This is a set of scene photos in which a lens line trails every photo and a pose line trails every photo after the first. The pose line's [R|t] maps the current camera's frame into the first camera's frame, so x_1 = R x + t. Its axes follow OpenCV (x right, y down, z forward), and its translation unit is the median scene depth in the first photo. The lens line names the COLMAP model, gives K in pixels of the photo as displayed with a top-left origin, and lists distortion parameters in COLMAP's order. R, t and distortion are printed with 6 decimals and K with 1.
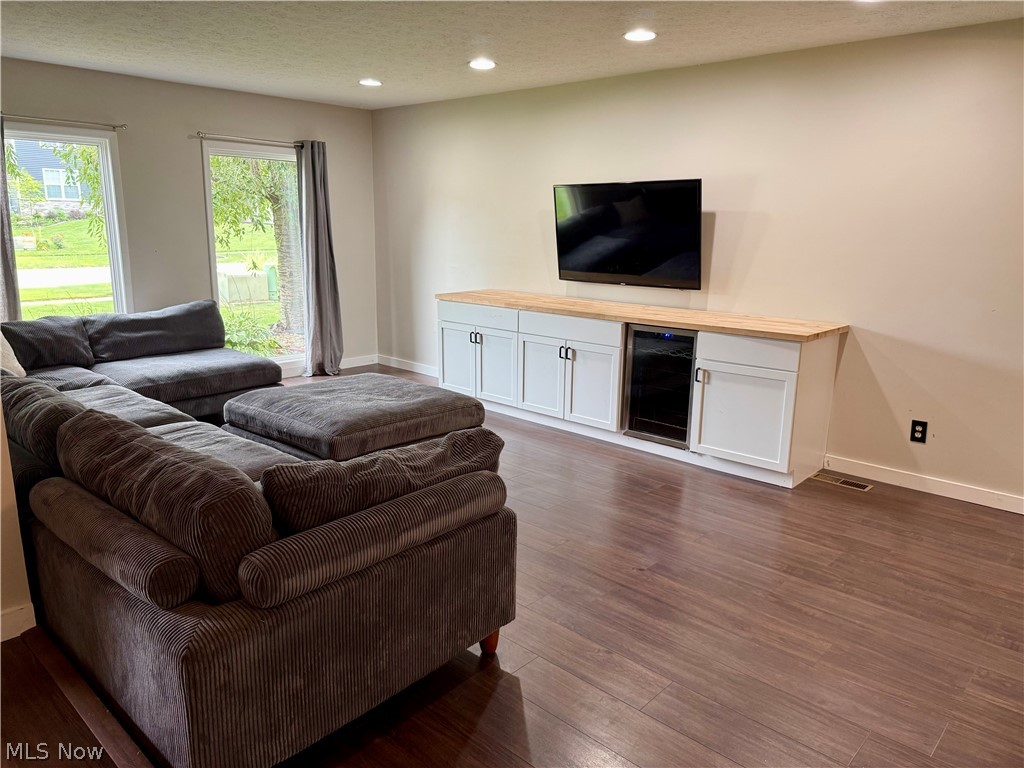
lens RADIAL K [[724.1, 0, 517.8], [0, 724.1, 387.3], [0, 0, 1]] dist [0.068902, -0.083820]
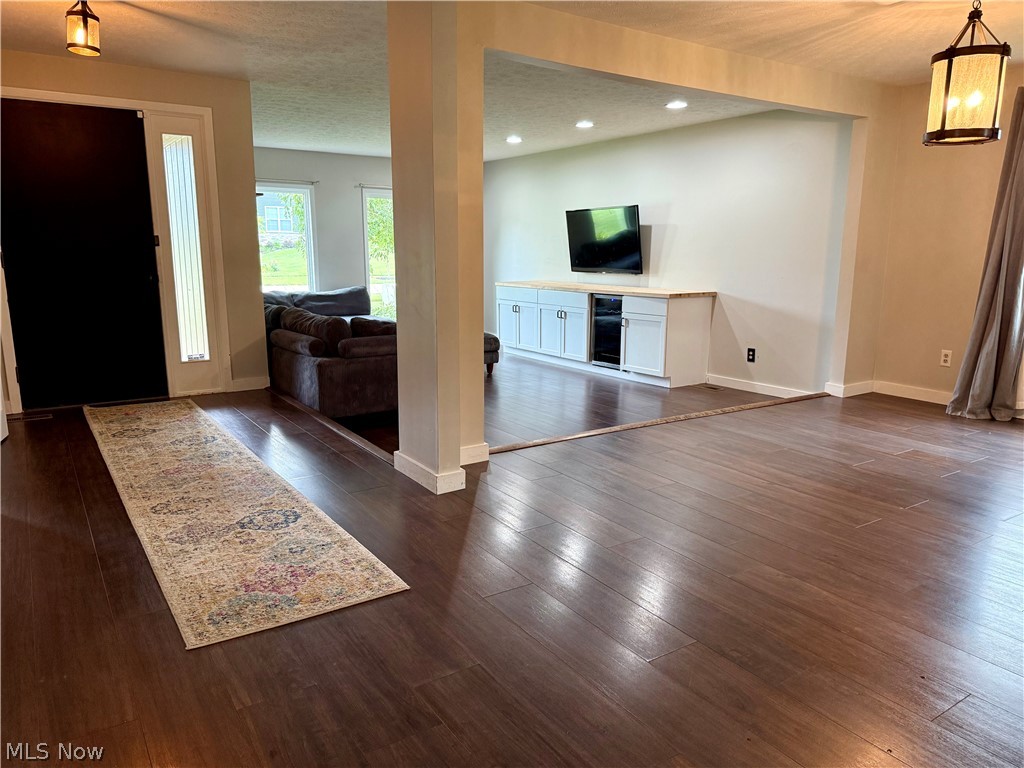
lens RADIAL K [[724.1, 0, 522.4], [0, 724.1, 392.5], [0, 0, 1]] dist [0.068902, -0.083820]
pose [[0.974728, 0.031263, -0.221195, 0.395892], [-0.037734, 0.998973, -0.025088, 0.195520], [0.220183, 0.032800, 0.974907, -0.666651]]
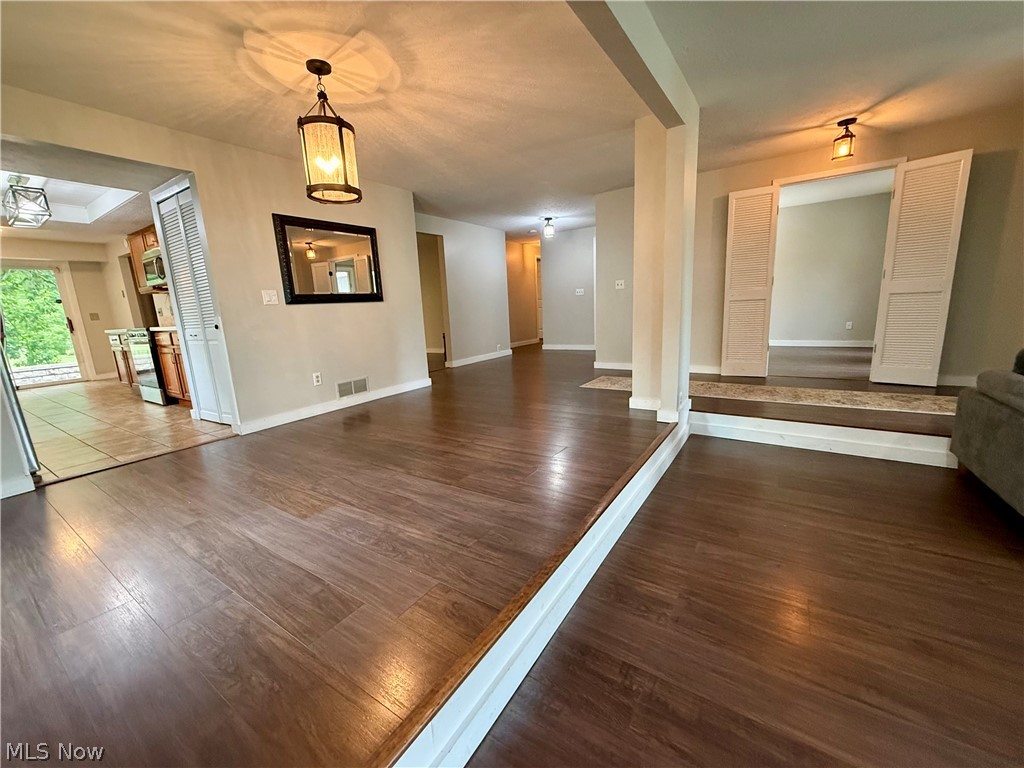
lens RADIAL K [[411.4, 0, 512.1], [0, 411.4, 382.4], [0, 0, 1]] dist [0.001339, 0.000323]
pose [[-0.988414, 0.058120, -0.140214, 0.513159], [-0.002387, 0.917717, 0.397227, -0.091195], [0.151763, 0.392960, -0.906946, 0.770359]]
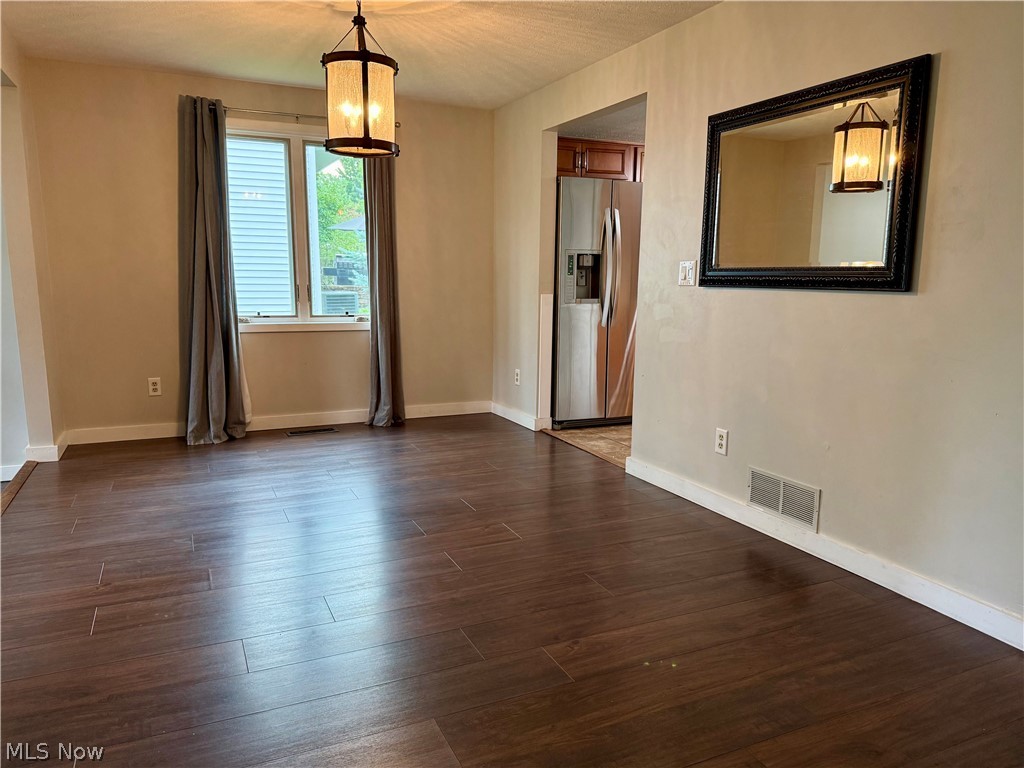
lens RADIAL K [[724.1, 0, 517.8], [0, 724.1, 391.9], [0, 0, 1]] dist [0.068902, -0.083820]
pose [[0.372337, -0.174286, 0.911586, 0.017124], [0.201367, 0.973983, 0.103968, 0.083979], [-0.905989, 0.144852, 0.397746, -0.240704]]
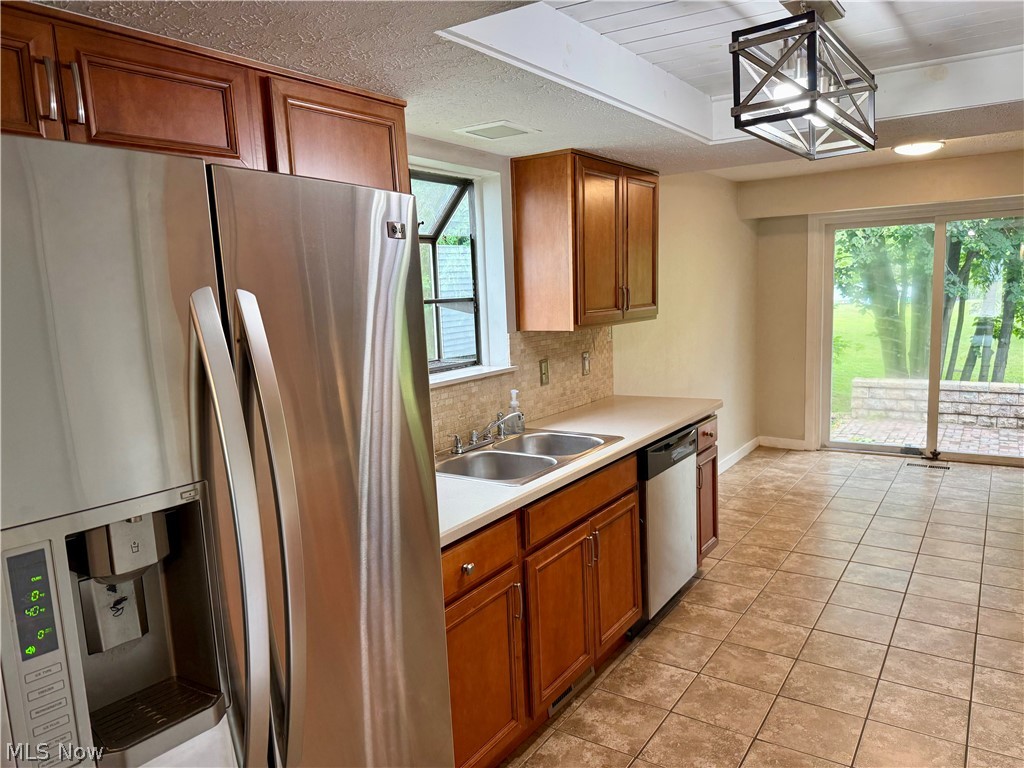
lens RADIAL K [[724.1, 0, 527.9], [0, 724.1, 391.3], [0, 0, 1]] dist [0.068902, -0.083820]
pose [[-0.166510, -0.162123, 0.972620, 0.911414], [0.250383, 0.947108, 0.200736, -0.042538], [-0.953721, 0.276952, -0.117110, -0.018126]]
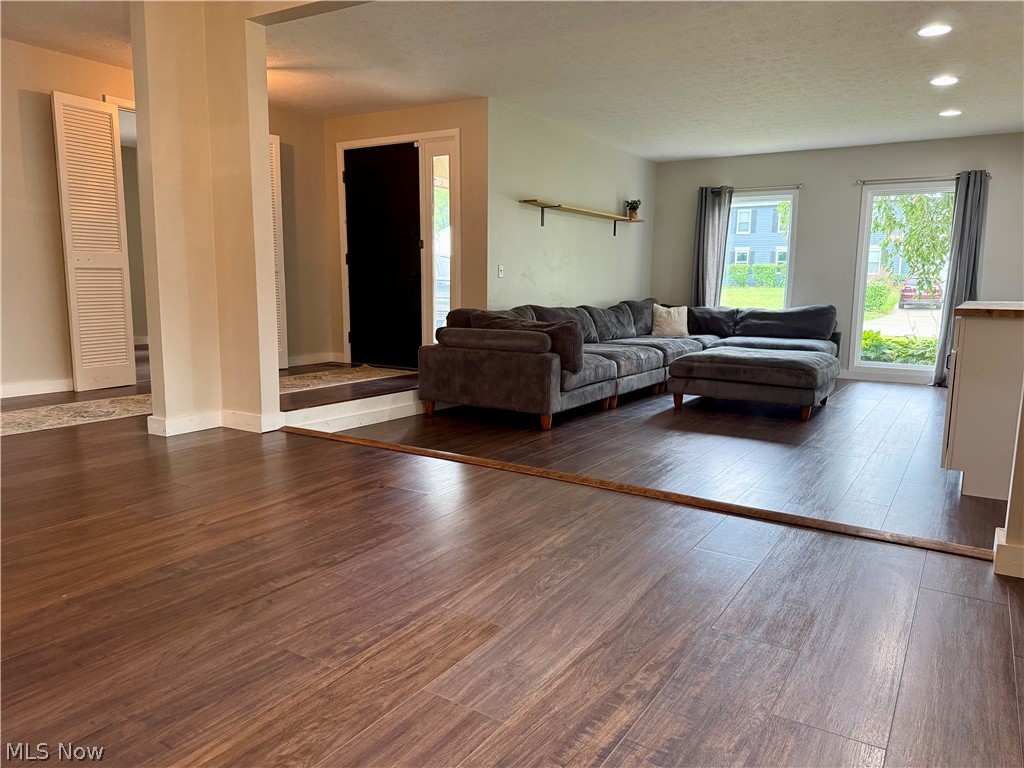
lens RADIAL K [[724.1, 0, 505.4], [0, 724.1, 393.6], [0, 0, 1]] dist [0.068902, -0.083820]
pose [[0.175298, 0.132936, -0.975499, 1.060448], [-0.227798, 0.969430, 0.091174, 0.065055], [0.957799, 0.206234, 0.200222, 0.279125]]
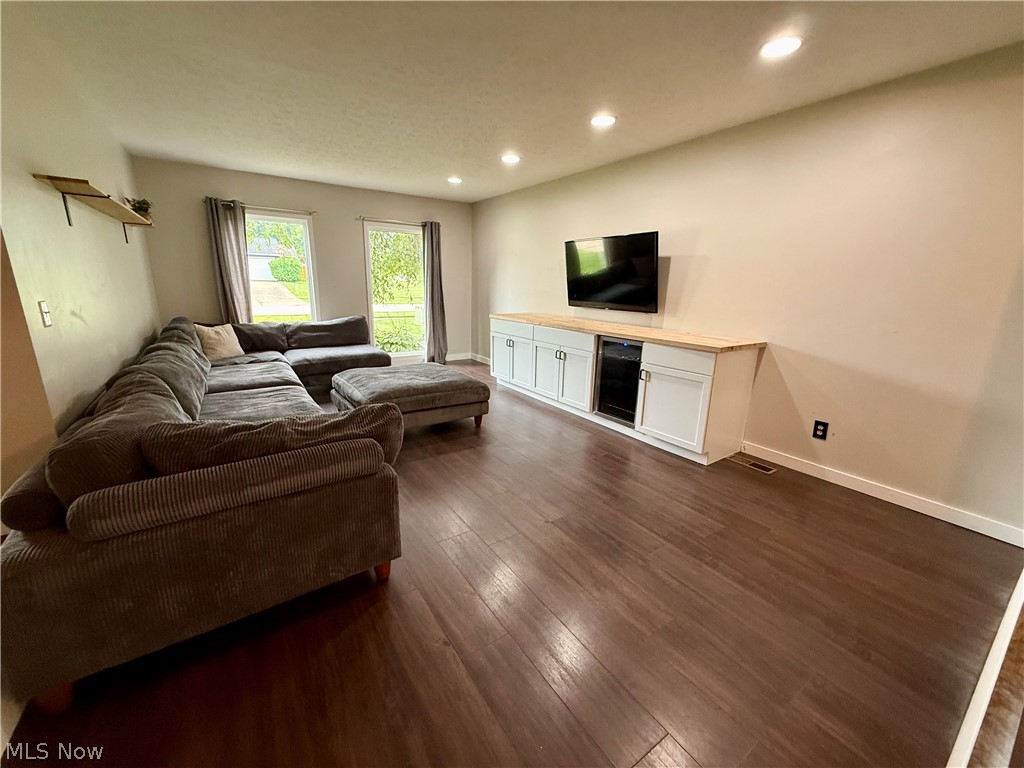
lens RADIAL K [[411.4, 0, 512.2], [0, 411.4, 383.0], [0, 0, 1]] dist [0.001339, 0.000323]
pose [[0.973235, 0.058710, -0.222189, 0.184797], [-0.055839, 0.998255, 0.019188, -0.002726], [0.222927, -0.006268, 0.974815, 0.203475]]
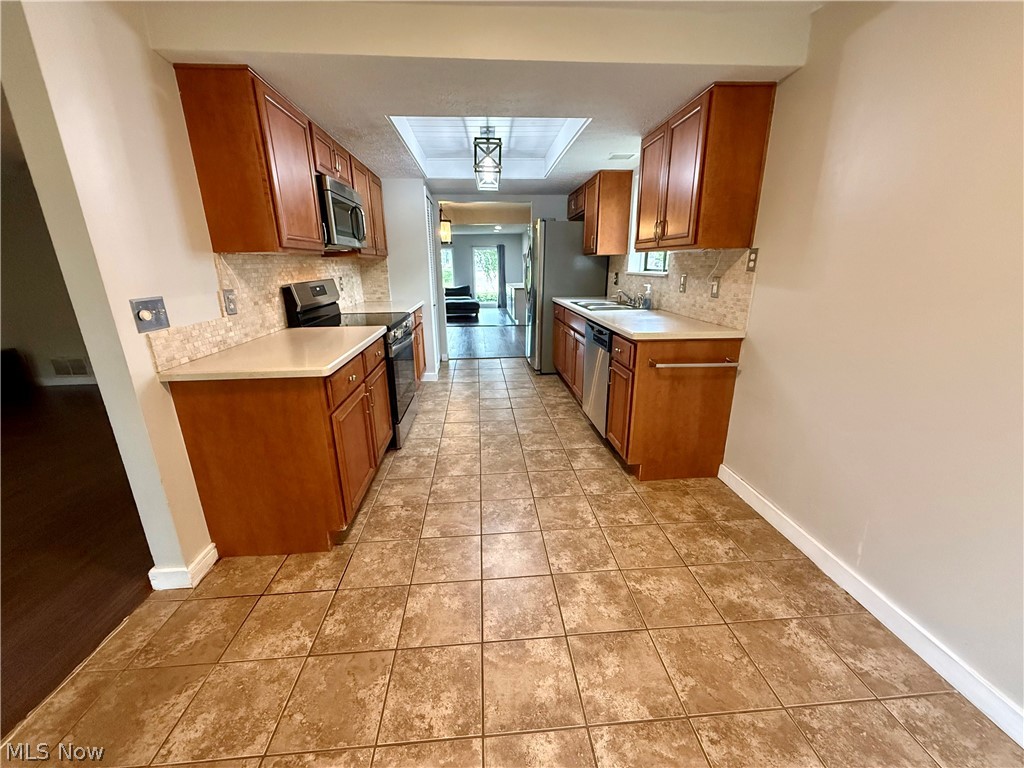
lens RADIAL K [[411.4, 0, 507.5], [0, 411.4, 387.1], [0, 0, 1]] dist [0.001339, 0.000323]
pose [[0.723607, 0.170290, -0.668875, 1.961517], [-0.130032, 0.985367, 0.110195, 0.232829], [0.677853, 0.007238, 0.735162, -0.826440]]
